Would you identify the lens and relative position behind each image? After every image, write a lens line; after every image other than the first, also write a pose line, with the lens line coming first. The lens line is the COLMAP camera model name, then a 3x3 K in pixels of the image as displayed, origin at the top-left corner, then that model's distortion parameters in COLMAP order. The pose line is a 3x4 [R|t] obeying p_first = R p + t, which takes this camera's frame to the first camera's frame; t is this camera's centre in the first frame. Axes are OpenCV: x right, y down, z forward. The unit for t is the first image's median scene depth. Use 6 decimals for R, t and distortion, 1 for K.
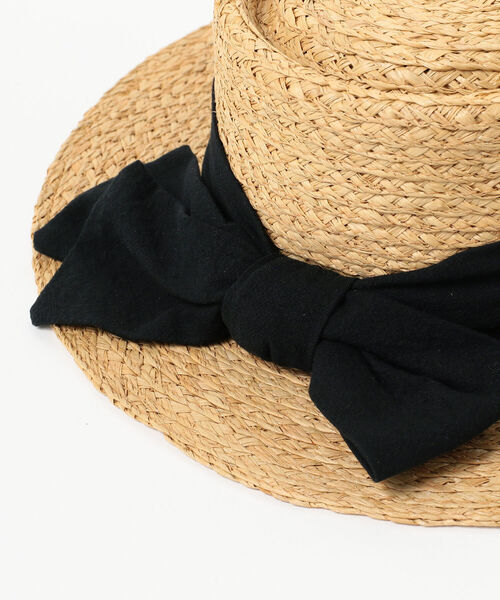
lens RADIAL K [[1622.9, 0, 250.2], [0, 1622.9, 299.9], [0, 0, 1]] dist [0.011494, 0.000000]
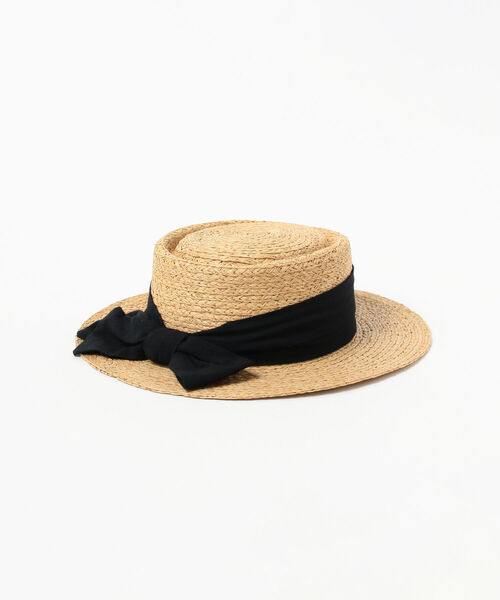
lens RADIAL K [[1433.5, 0, 249.8], [0, 1433.5, 300.5], [0, 0, 1]] dist [-0.689631, 0.000000]
pose [[0.994480, 0.104583, -0.008518, 0.184297], [-0.100609, 0.927333, -0.360460, 0.833513], [-0.029800, 0.359328, 0.932736, -1.360908]]
